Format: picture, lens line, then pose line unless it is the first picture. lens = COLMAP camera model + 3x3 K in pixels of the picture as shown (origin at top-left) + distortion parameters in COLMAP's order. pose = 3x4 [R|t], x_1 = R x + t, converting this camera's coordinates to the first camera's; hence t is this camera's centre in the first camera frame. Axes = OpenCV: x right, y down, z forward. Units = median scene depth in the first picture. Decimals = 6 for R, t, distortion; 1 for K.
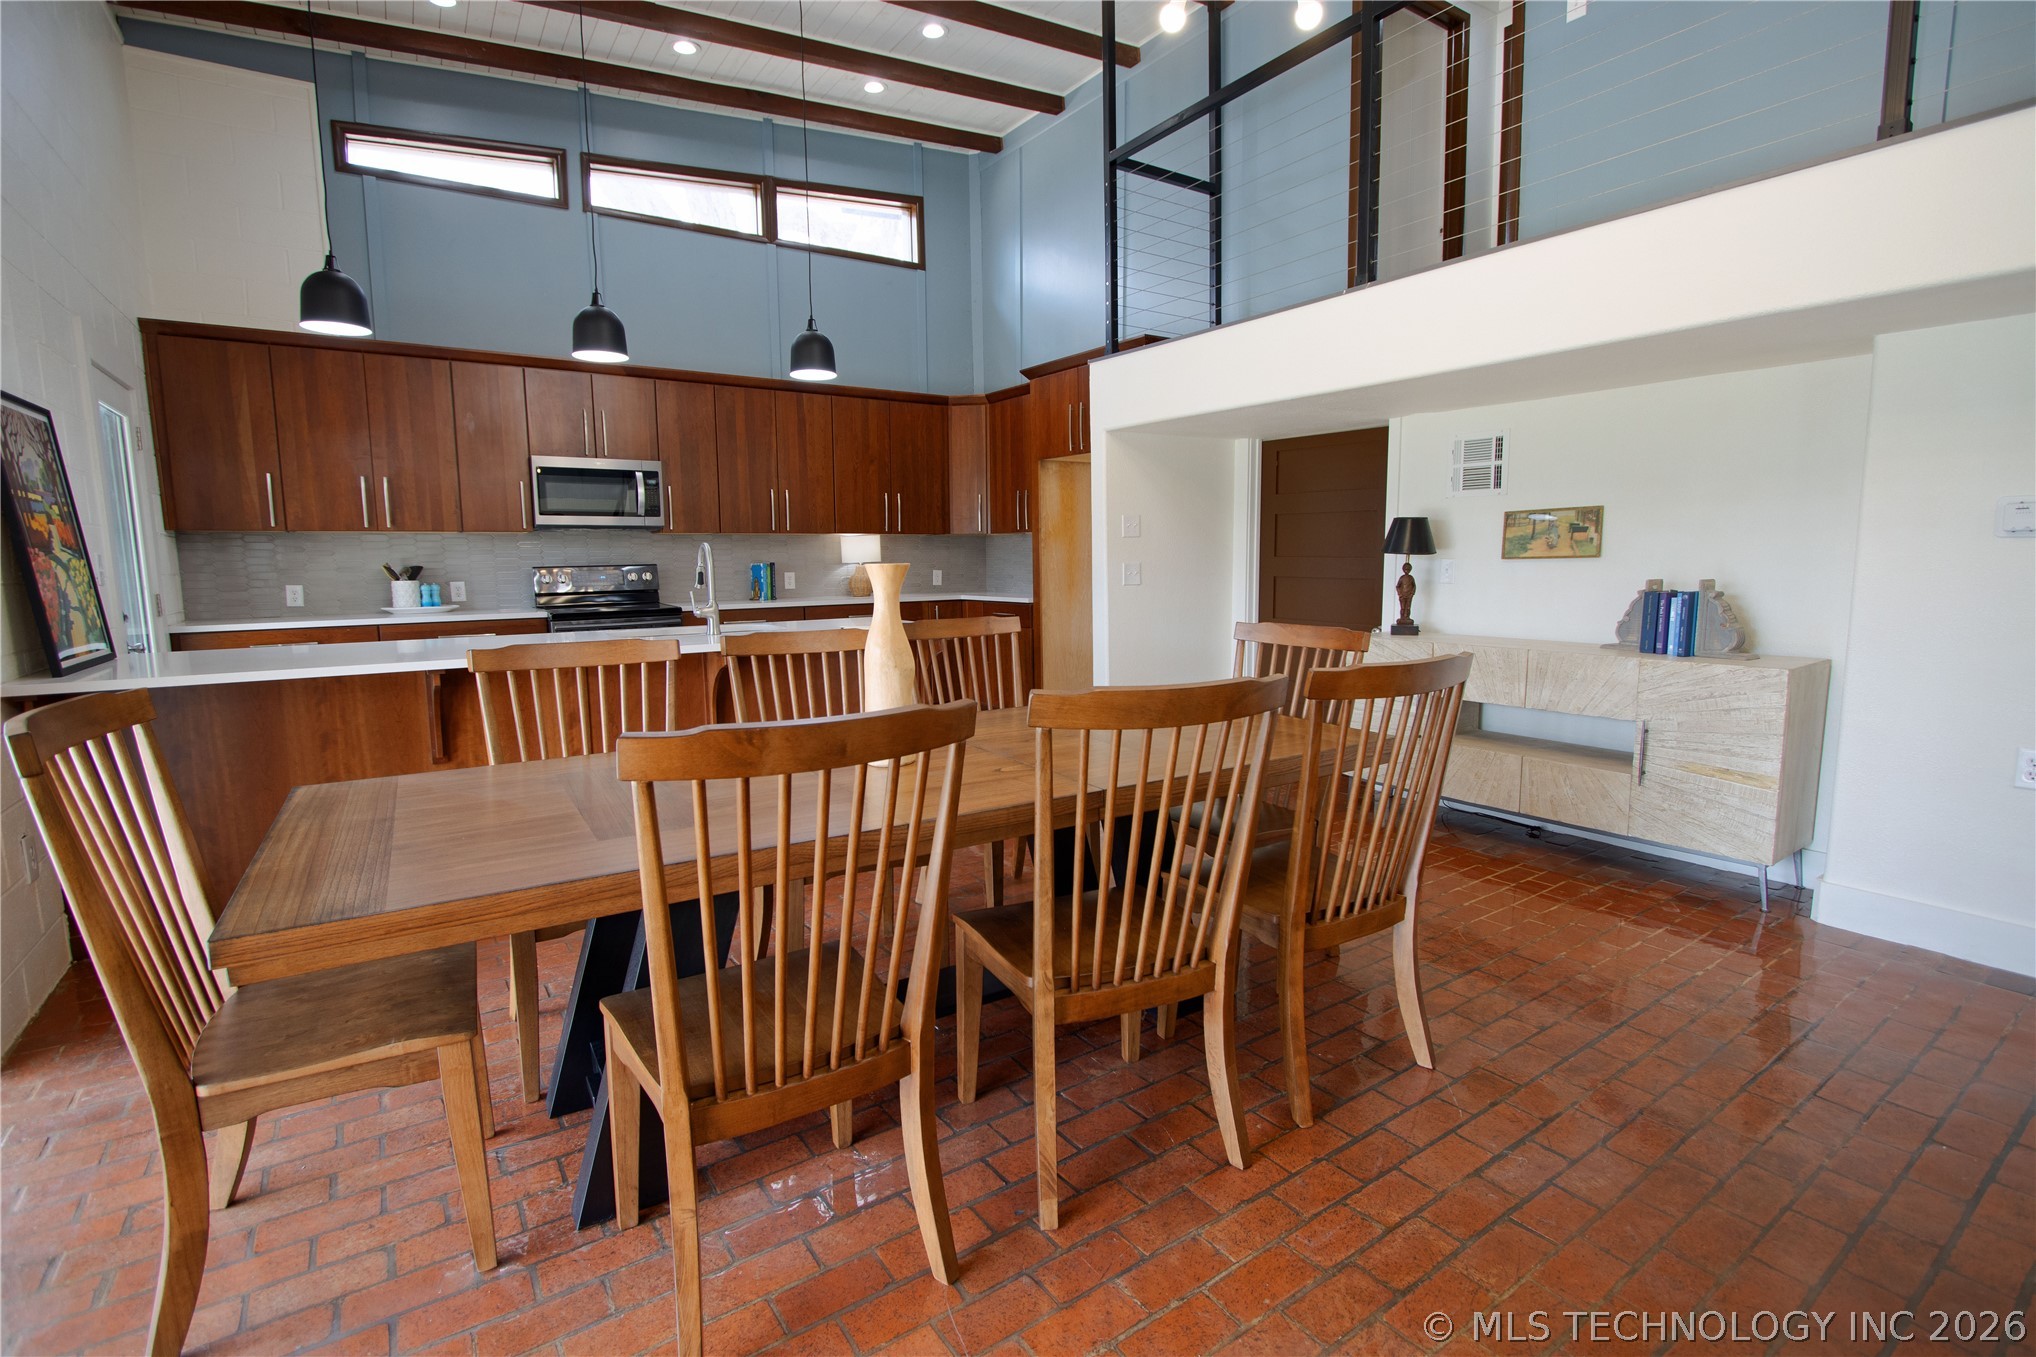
lens RADIAL K [[937.1, 0, 1014.2], [0, 937.1, 678.1], [0, 0, 1]] dist [-0.016907, 0.001075]
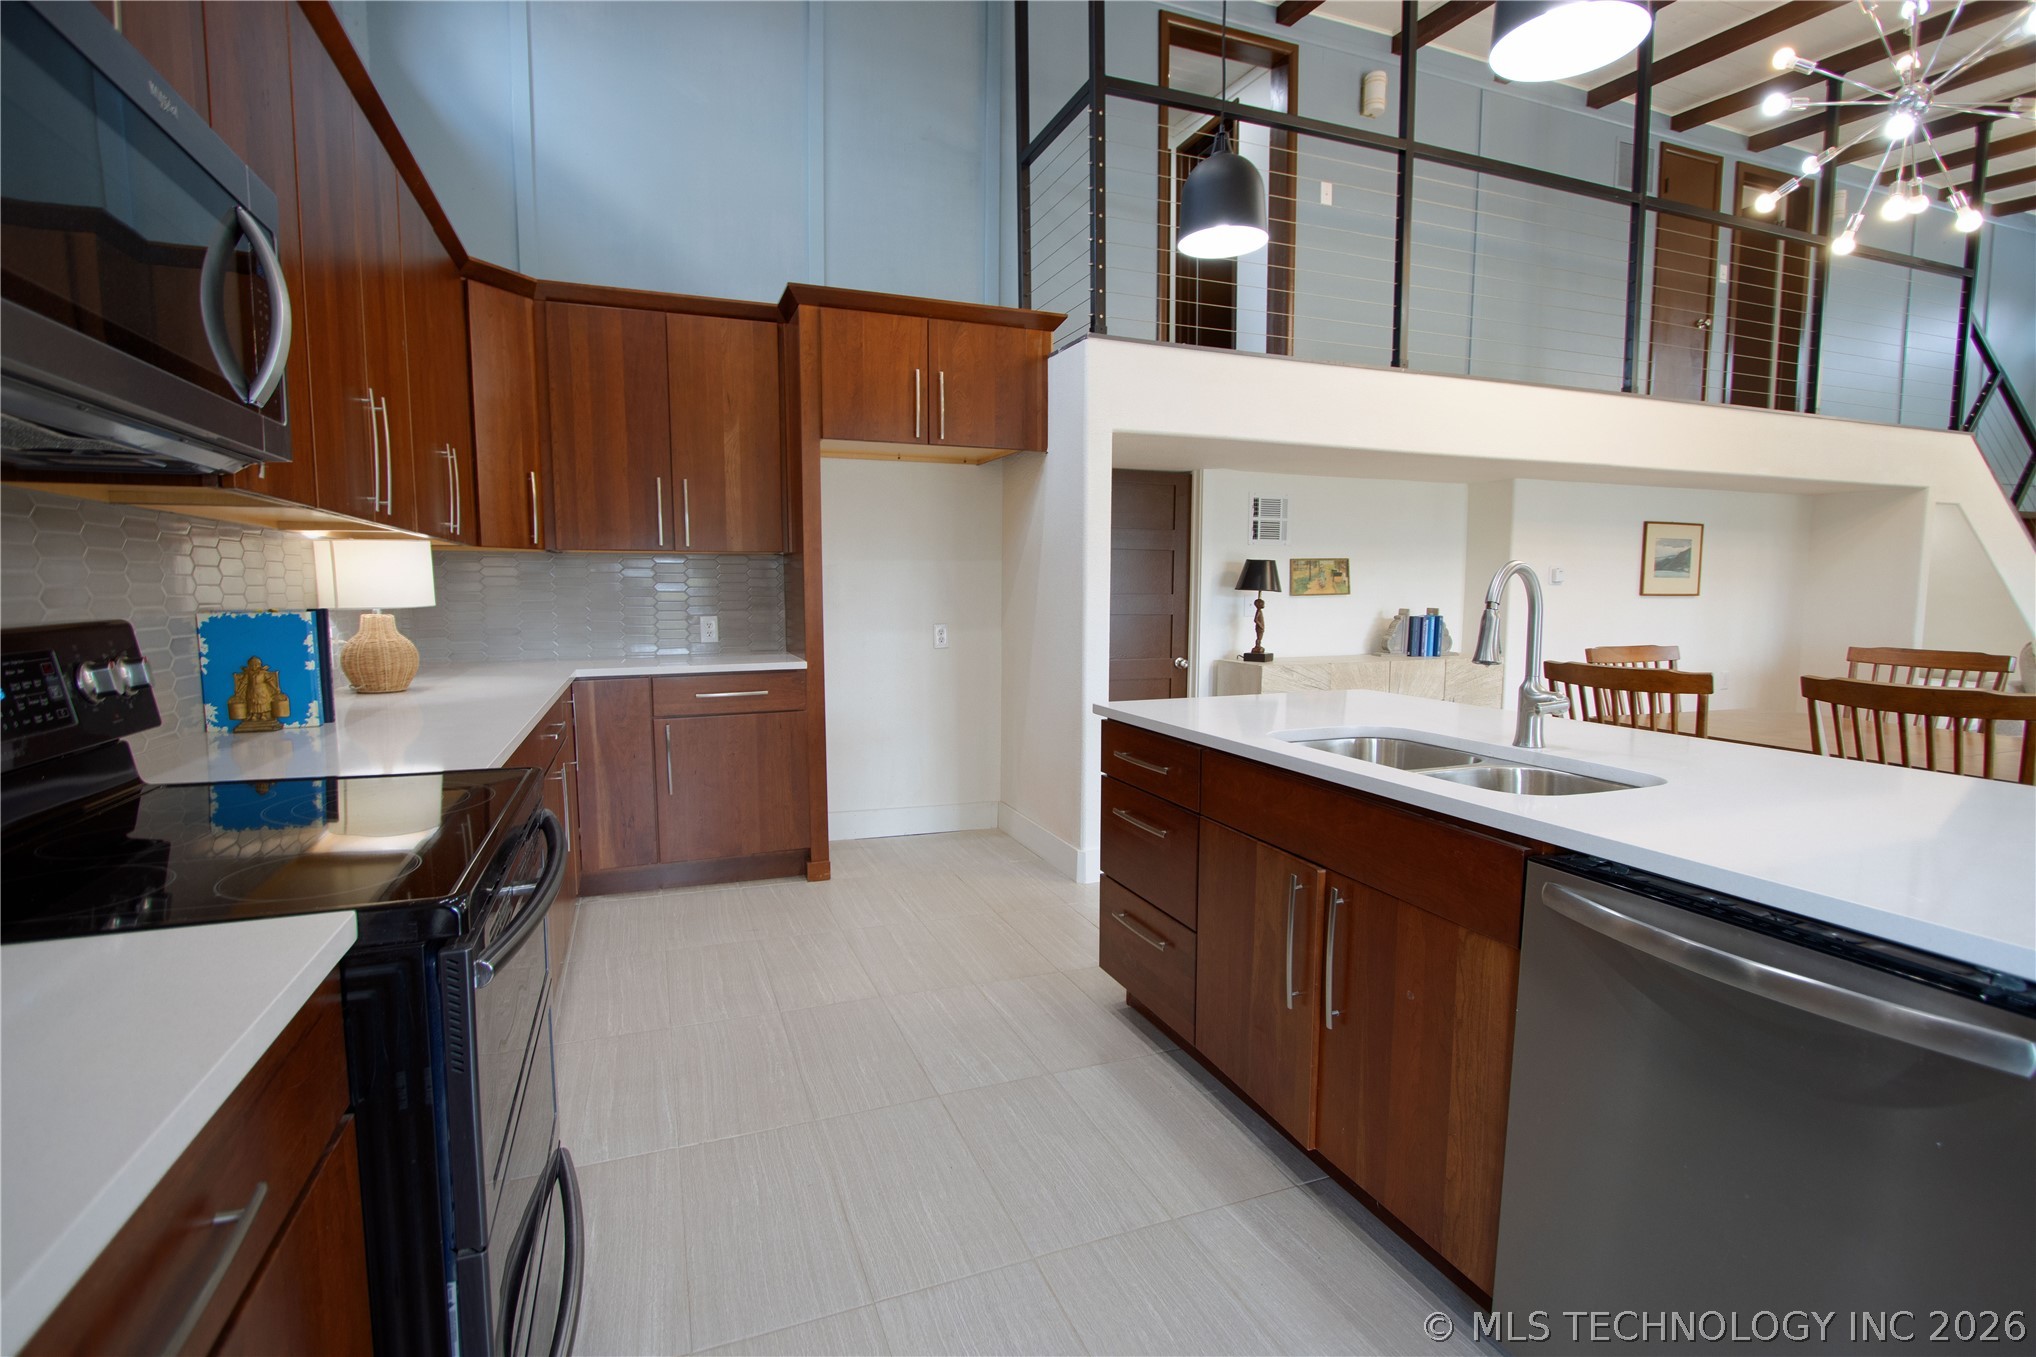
lens RADIAL K [[937.1, 0, 1014.2], [0, 937.1, 678.1], [0, 0, 1]] dist [-0.016907, 0.001075]
pose [[0.220070, -0.083818, 0.971876, -0.648300], [0.122469, 0.990793, 0.057718, -0.111104], [-0.967766, 0.106323, 0.228309, 0.885400]]
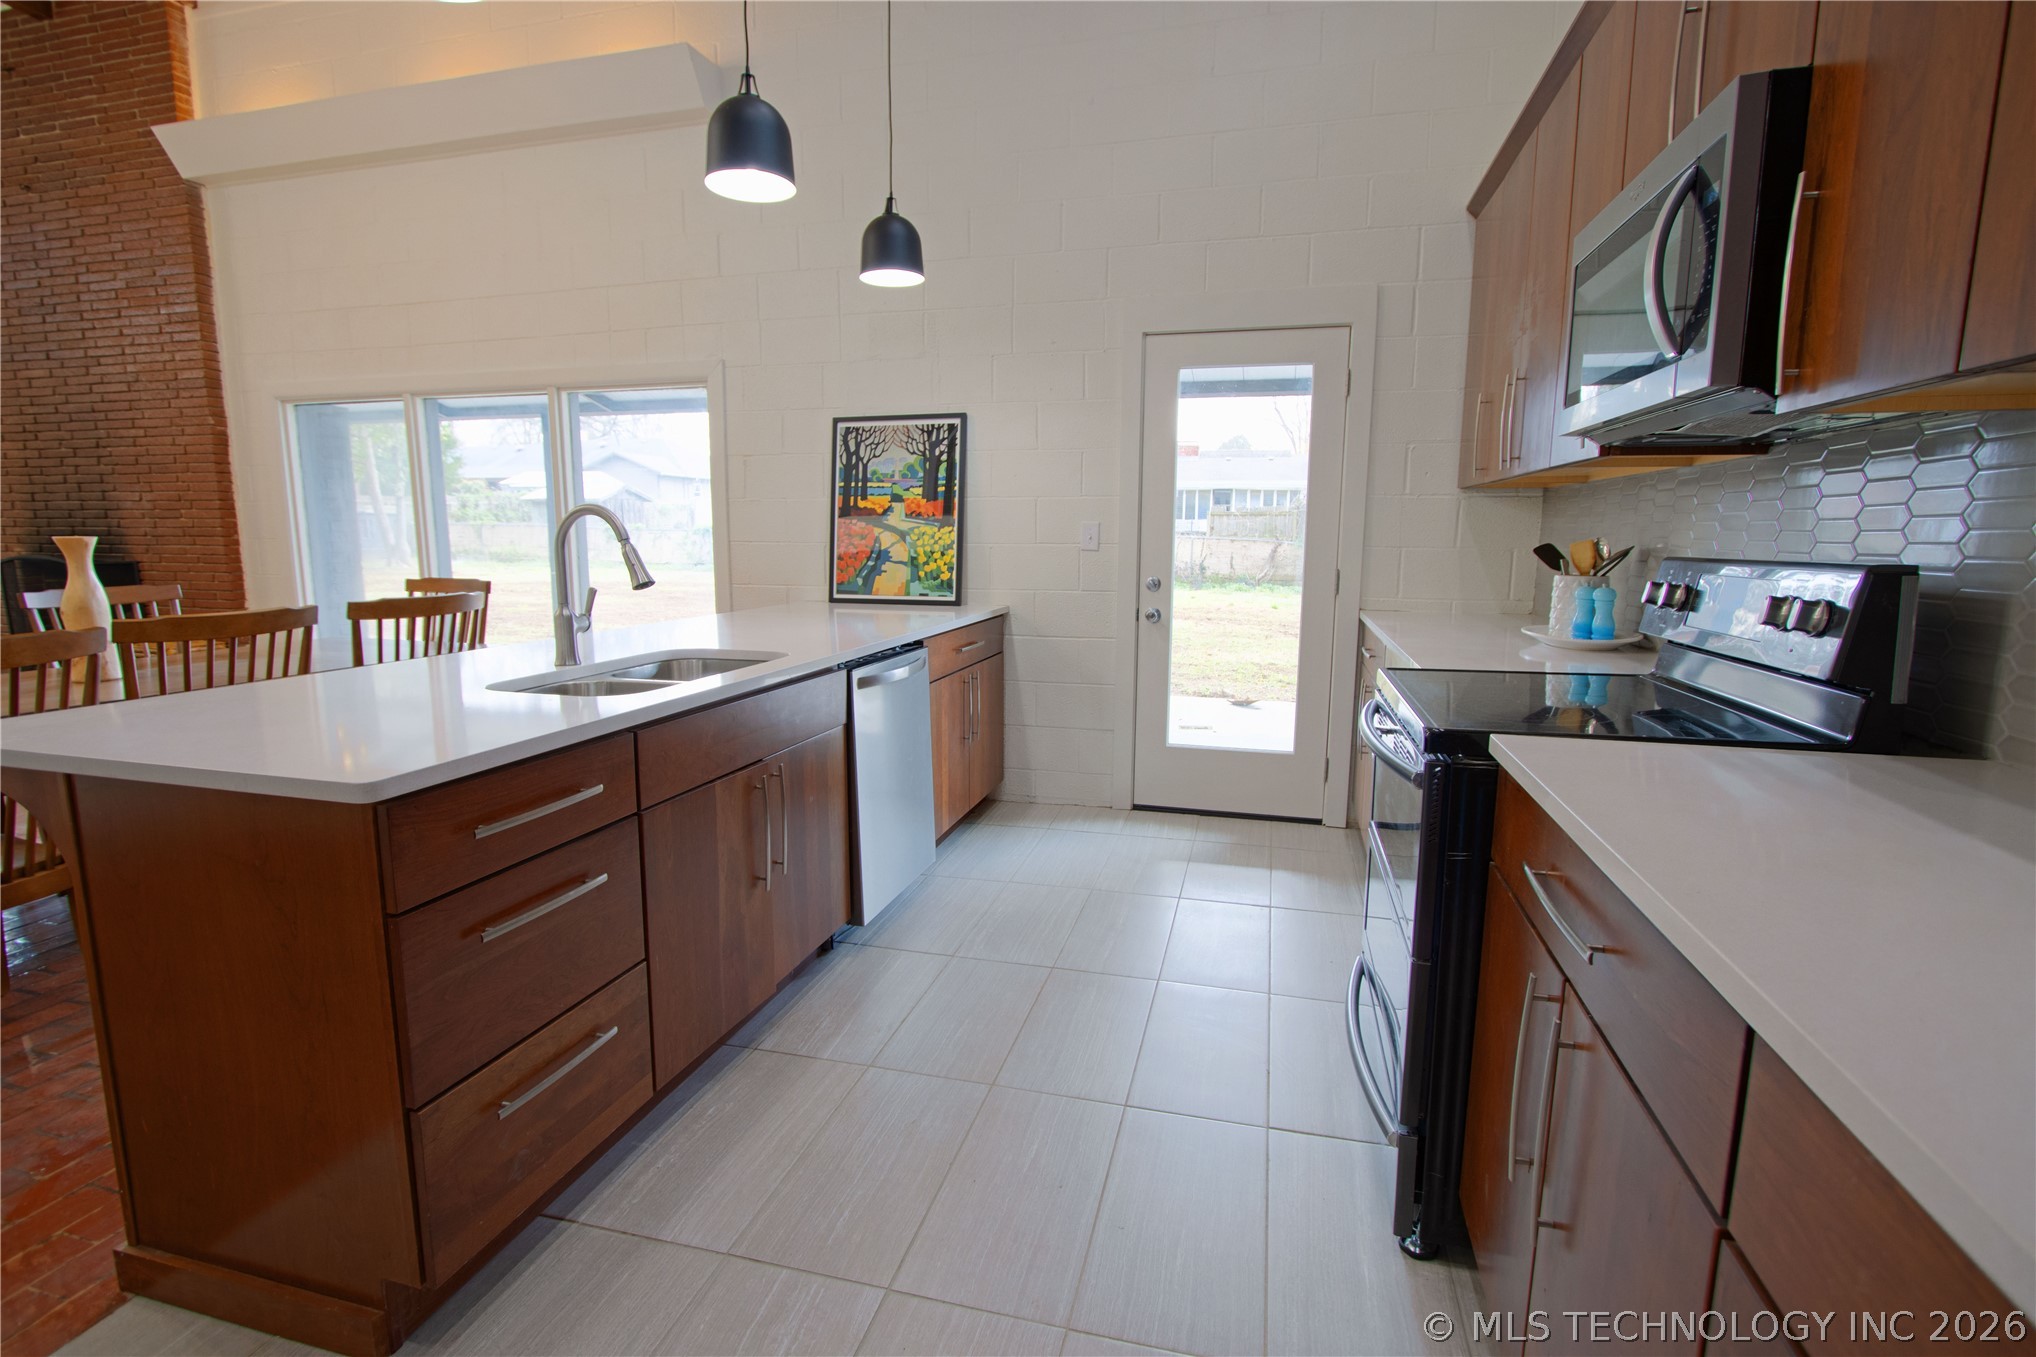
lens RADIAL K [[937.1, 0, 1014.2], [0, 937.1, 678.1], [0, 0, 1]] dist [-0.016907, 0.001075]
pose [[-0.757138, 0.105940, -0.644608, -0.119179], [-0.083149, 0.963108, 0.255948, -0.159486], [0.647942, 0.247387, -0.720397, 1.222999]]
